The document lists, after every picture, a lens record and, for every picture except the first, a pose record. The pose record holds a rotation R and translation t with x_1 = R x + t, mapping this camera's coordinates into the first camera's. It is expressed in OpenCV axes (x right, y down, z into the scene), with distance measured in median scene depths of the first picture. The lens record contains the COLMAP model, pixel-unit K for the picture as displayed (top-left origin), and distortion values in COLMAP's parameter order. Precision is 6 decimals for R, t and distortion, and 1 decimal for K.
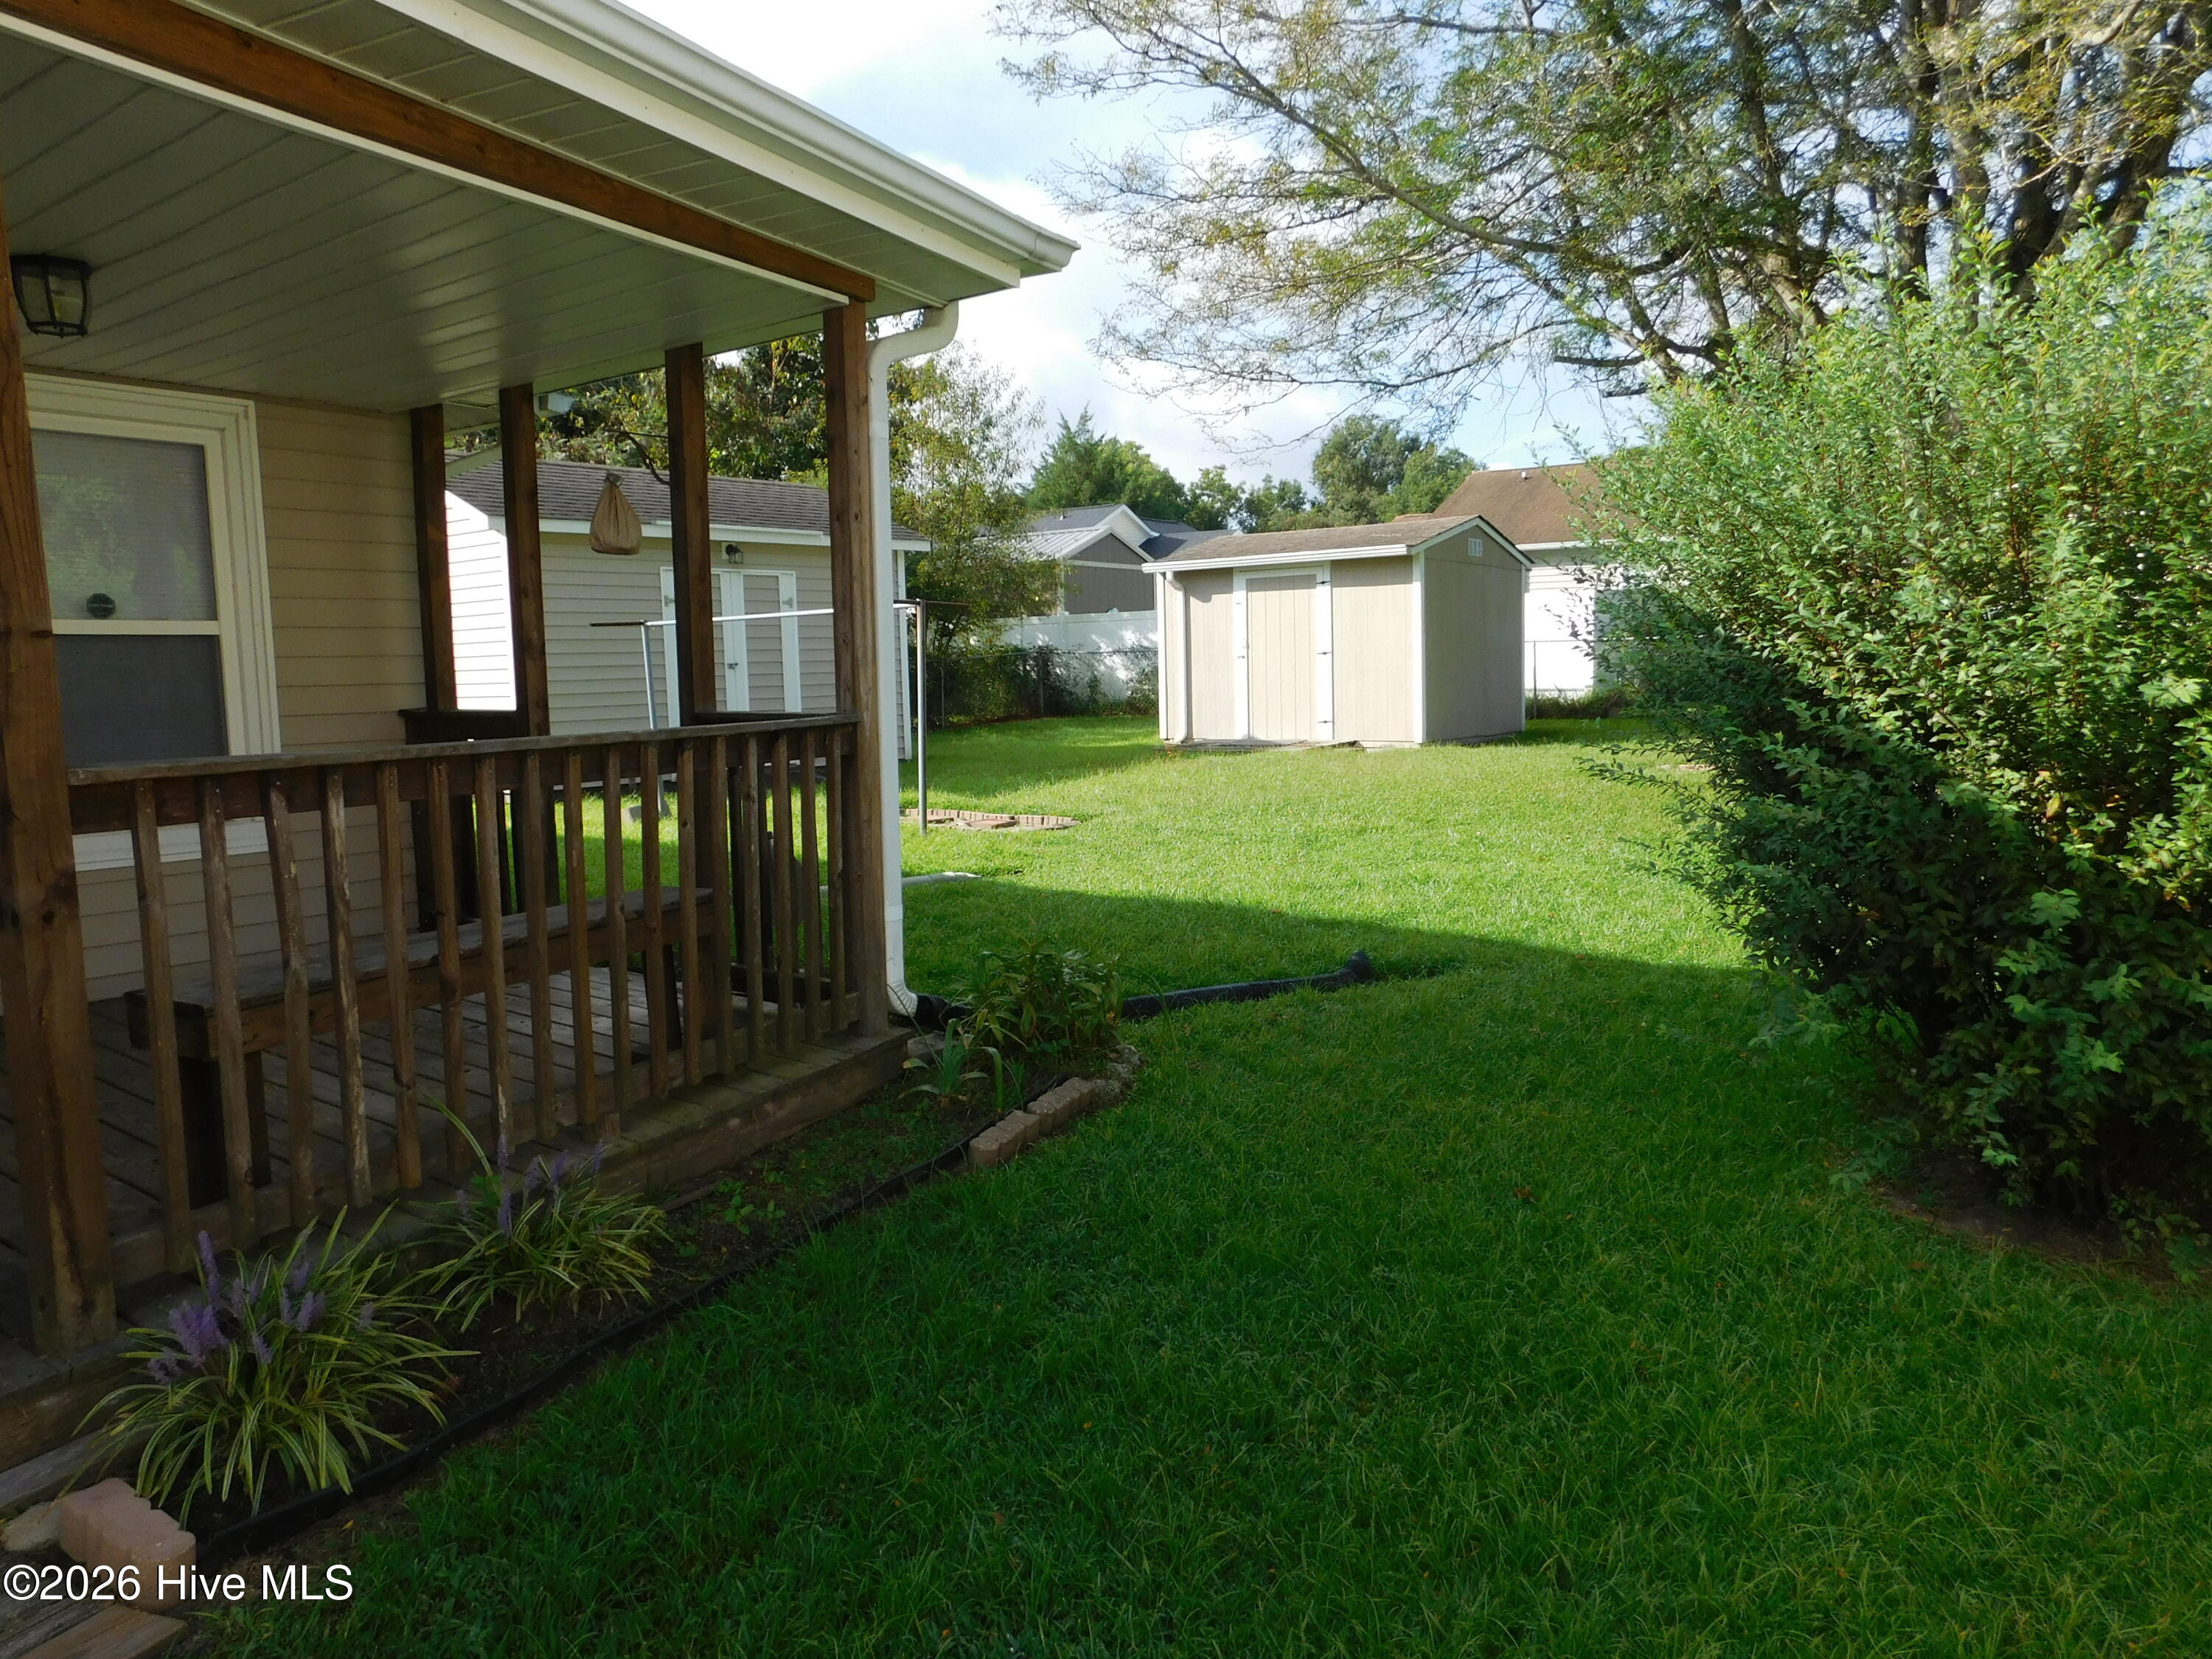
lens RADIAL K [[1471.0, 0, 1110.4], [0, 1471.0, 823.8], [0, 0, 1]] dist [-0.062647, 0.056190]
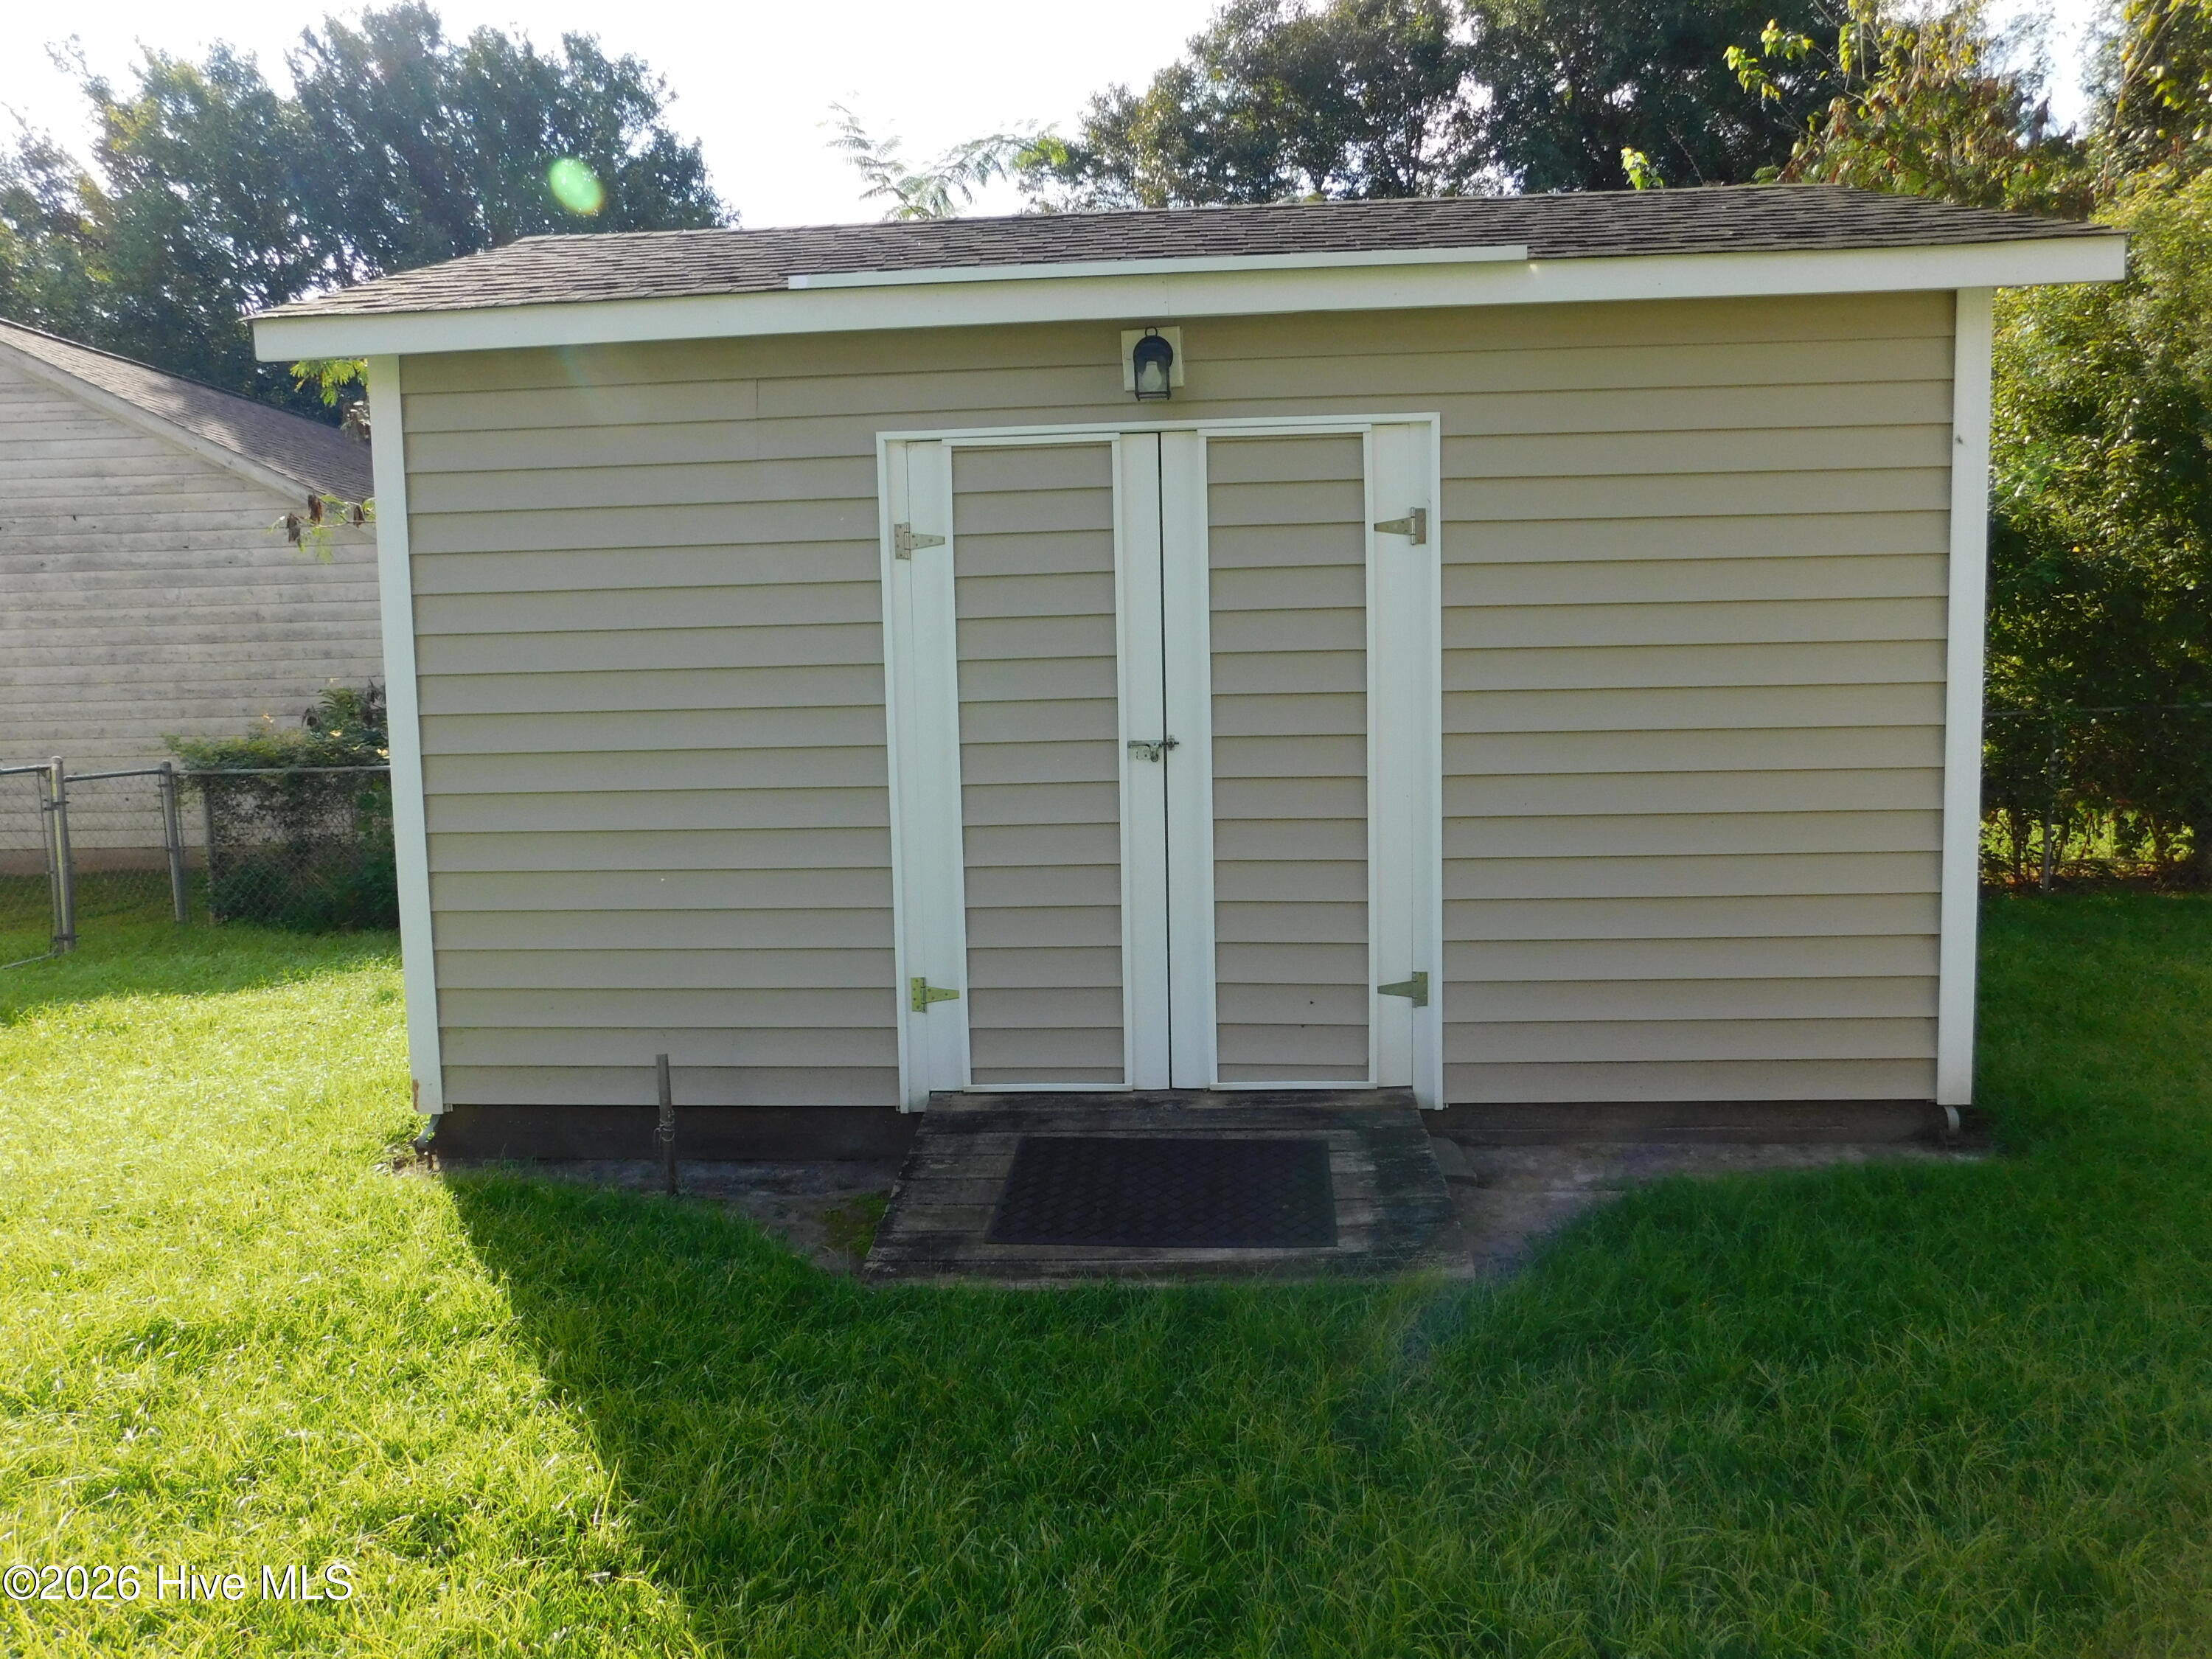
lens RADIAL K [[1476.0, 0, 1118.3], [0, 1476.0, 822.8], [0, 0, 1]] dist [-0.057863, 0.059341]
pose [[0.555952, 0.083450, -0.827015, -0.013237], [-0.080387, 0.995682, 0.046430, -0.105694], [0.827318, 0.040669, 0.560259, 0.822428]]
